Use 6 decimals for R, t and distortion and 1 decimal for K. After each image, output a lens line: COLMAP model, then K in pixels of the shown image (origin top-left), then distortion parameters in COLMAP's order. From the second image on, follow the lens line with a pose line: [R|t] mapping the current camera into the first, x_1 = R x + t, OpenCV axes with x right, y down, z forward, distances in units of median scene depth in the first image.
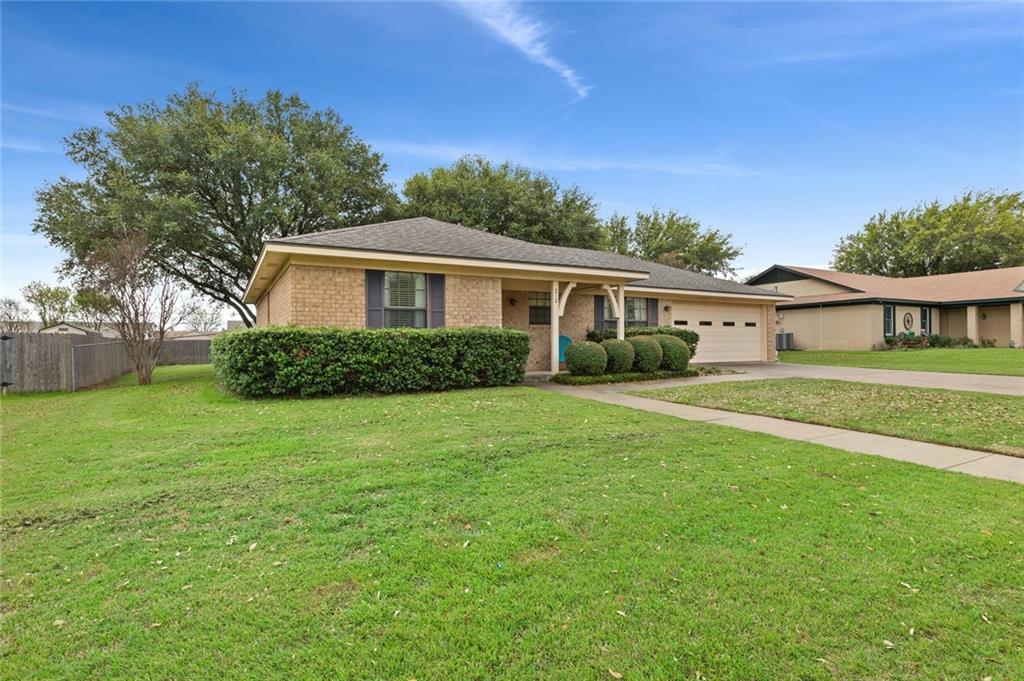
lens RADIAL K [[535.9, 0, 515.7], [0, 535.9, 339.1], [0, 0, 1]] dist [-0.001449, 0.000397]
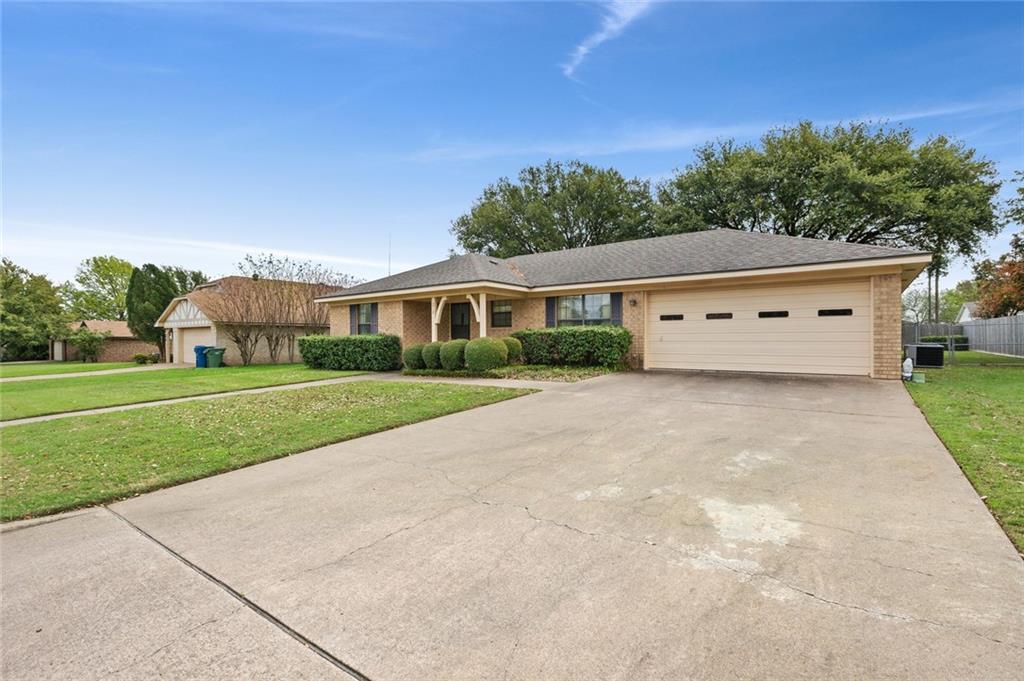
lens RADIAL K [[455.7, 0, 507.4], [0, 455.7, 338.8], [0, 0, 1]] dist [-0.010121, 0.002078]
pose [[0.393427, 0.004171, -0.919346, 1.266523], [0.016117, 0.999805, 0.011433, -0.015697], [0.919214, -0.019315, 0.393283, 0.774193]]
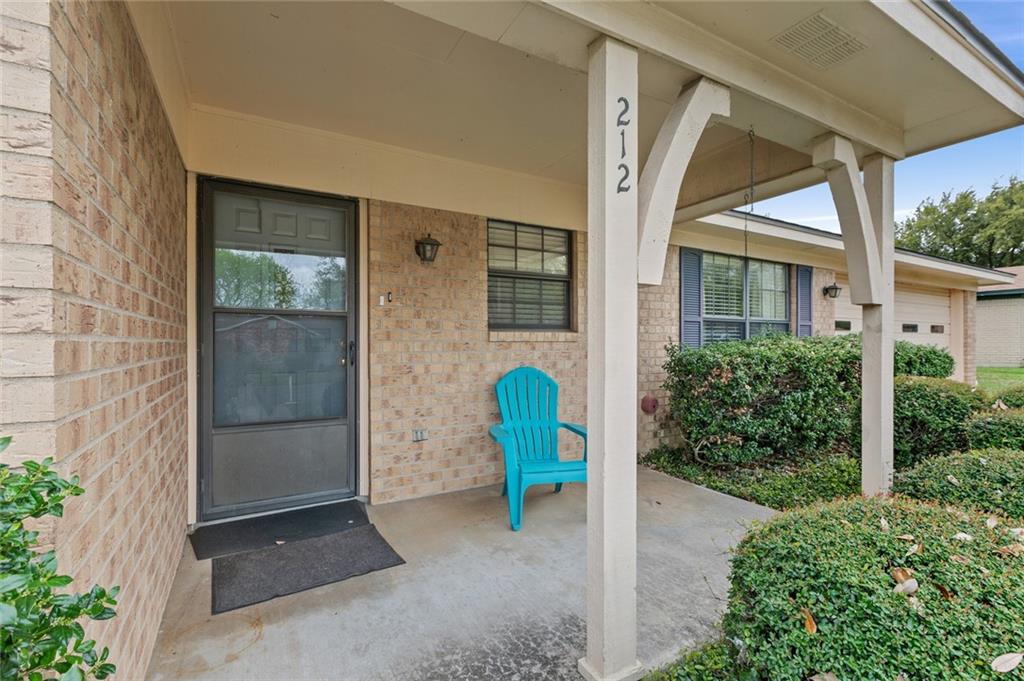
lens RADIAL K [[455.7, 0, 509.7], [0, 455.7, 341.1], [0, 0, 1]] dist [-0.010121, 0.002078]
pose [[0.999959, 0.007127, -0.005650, 0.048649], [-0.007045, 0.999870, 0.014484, -0.031321], [0.005752, -0.014444, 0.999879, 0.936944]]
